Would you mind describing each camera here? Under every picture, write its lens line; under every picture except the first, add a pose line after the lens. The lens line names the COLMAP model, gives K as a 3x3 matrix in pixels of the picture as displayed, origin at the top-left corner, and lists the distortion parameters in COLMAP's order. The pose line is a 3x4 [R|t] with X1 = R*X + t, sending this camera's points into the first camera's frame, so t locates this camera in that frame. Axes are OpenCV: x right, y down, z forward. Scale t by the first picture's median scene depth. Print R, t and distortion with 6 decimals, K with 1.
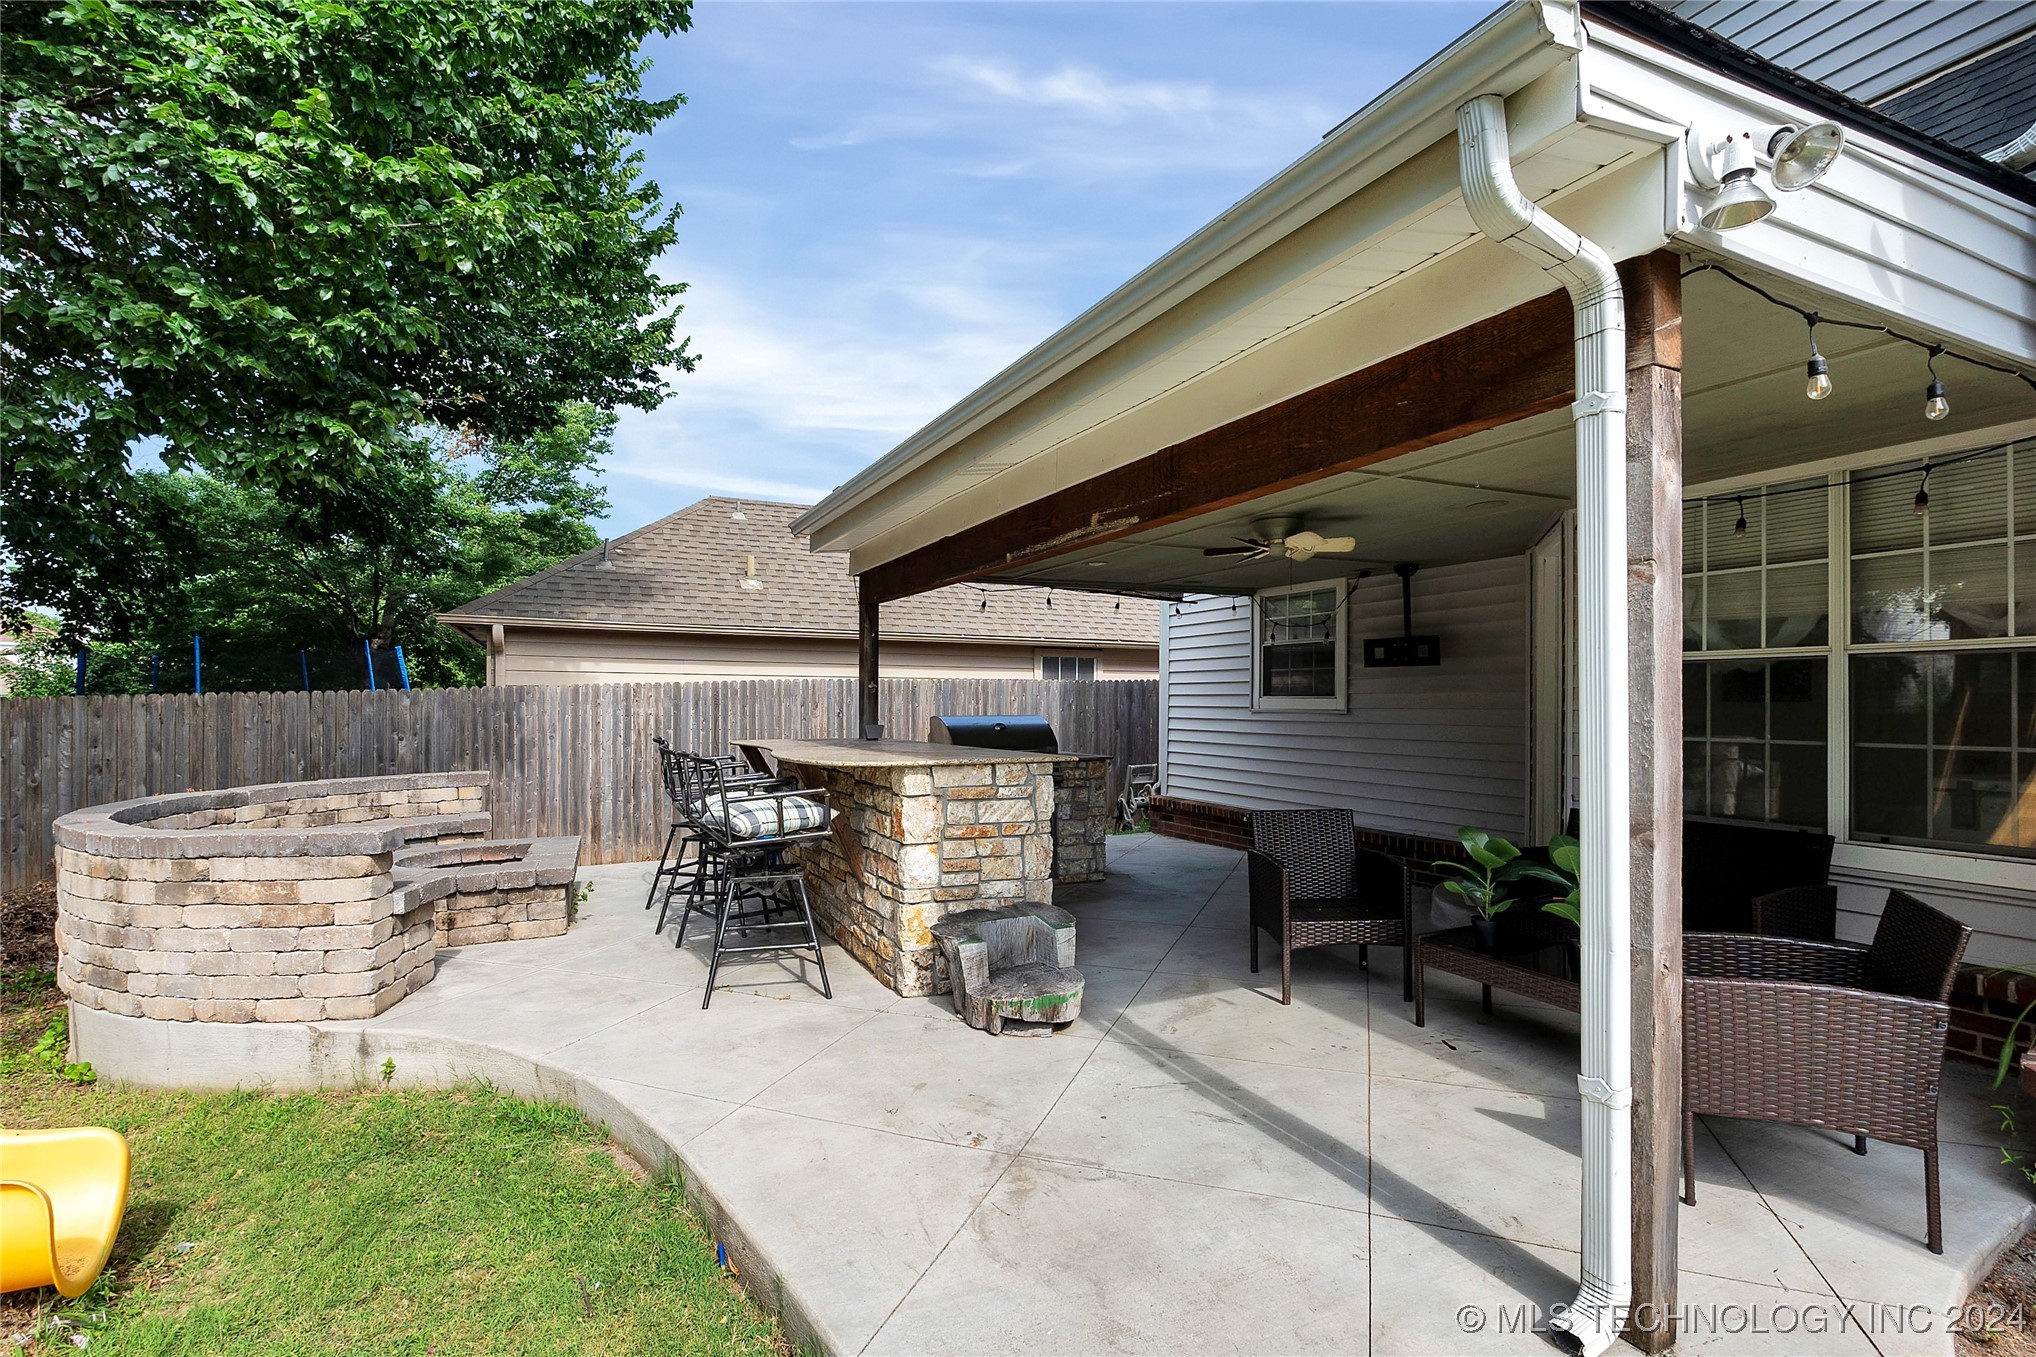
lens RADIAL K [[966.1, 0, 1020.3], [0, 966.1, 700.4], [0, 0, 1]] dist [-0.018675, -0.000031]
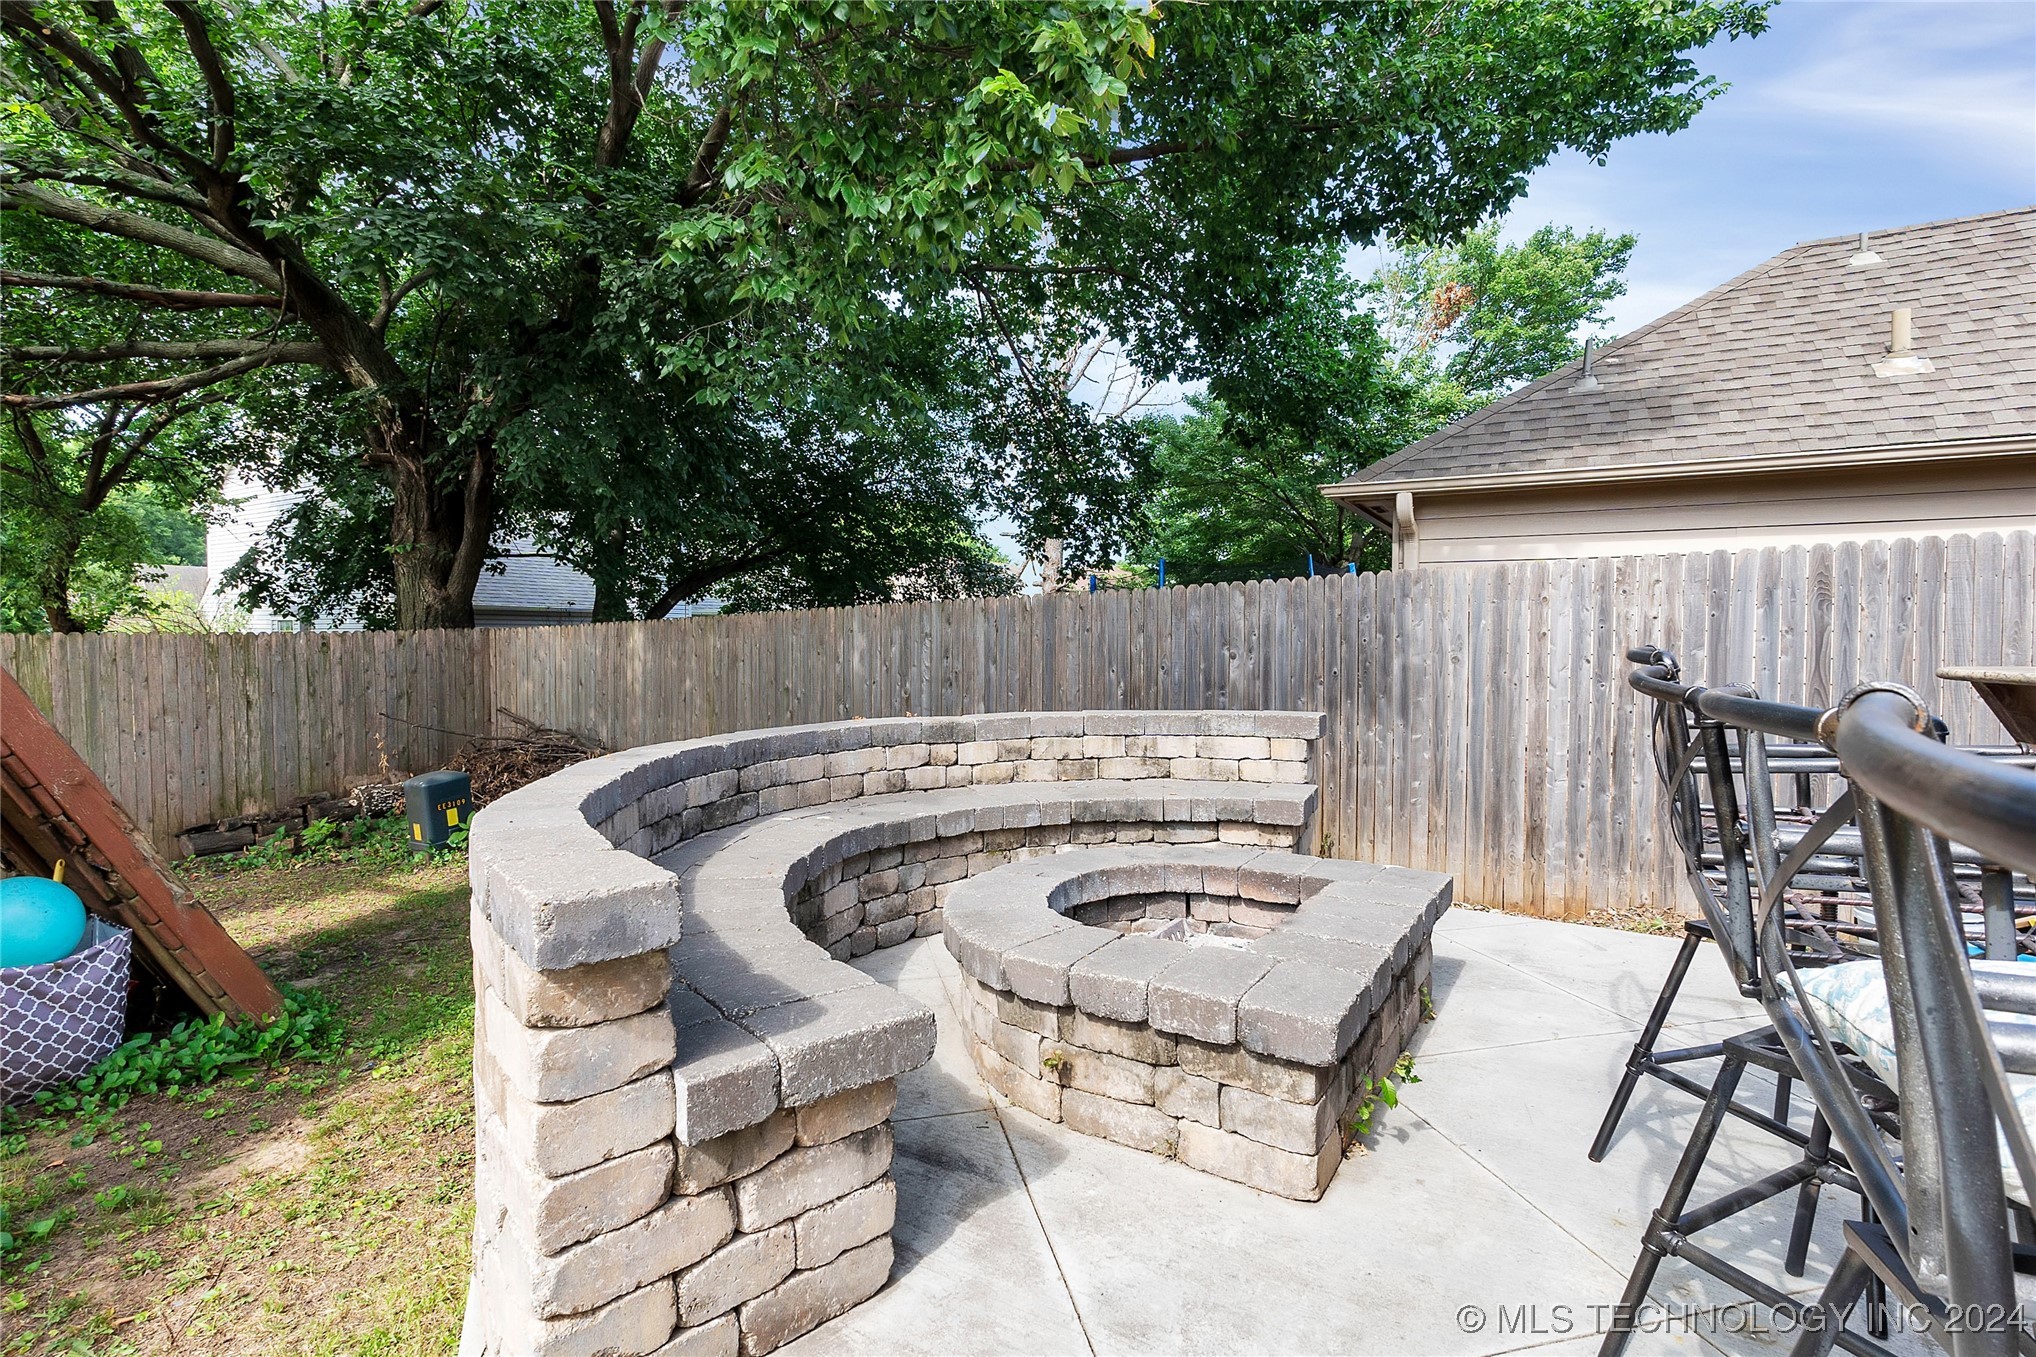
lens RADIAL K [[959.7, 0, 982.9], [0, 959.7, 666.0], [0, 0, 1]] dist [-0.010127, 0.000432]
pose [[0.538873, 0.026246, -0.841978, -0.171087], [-0.000326, 0.999521, 0.030949, 0.026026], [0.842387, -0.016403, 0.538623, 0.486028]]
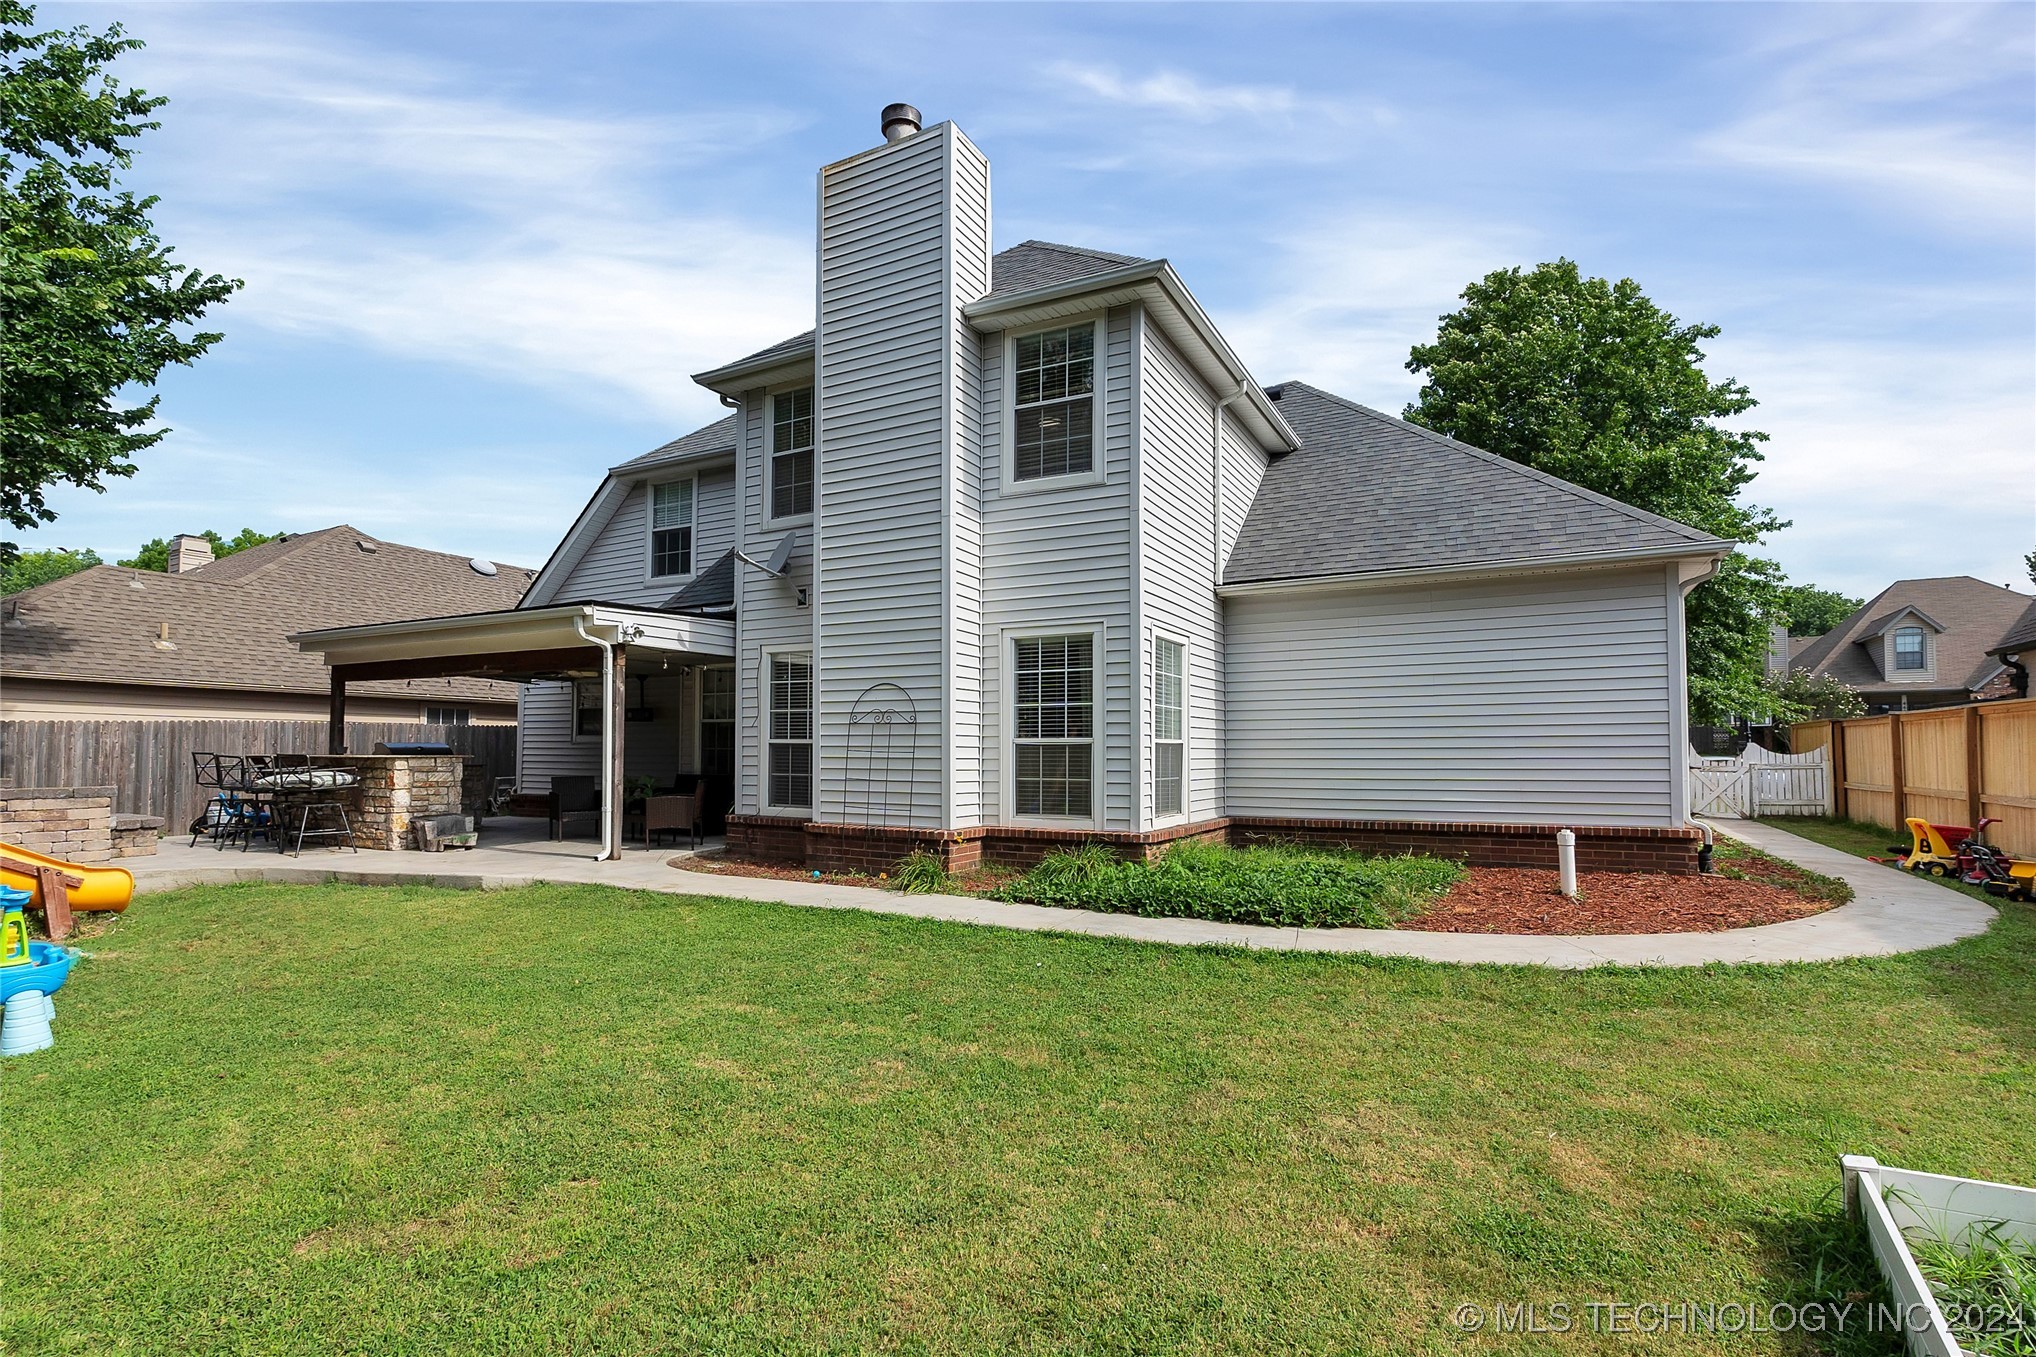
lens RADIAL K [[935.0, 0, 1061.7], [0, 935.0, 730.2], [0, 0, 1]] dist [-0.024901, -0.000458]
pose [[0.788012, 0.016615, 0.615436, -0.119626], [-0.003722, 0.999746, -0.022224, 0.022453], [-0.615648, 0.015222, 0.787874, -1.004289]]
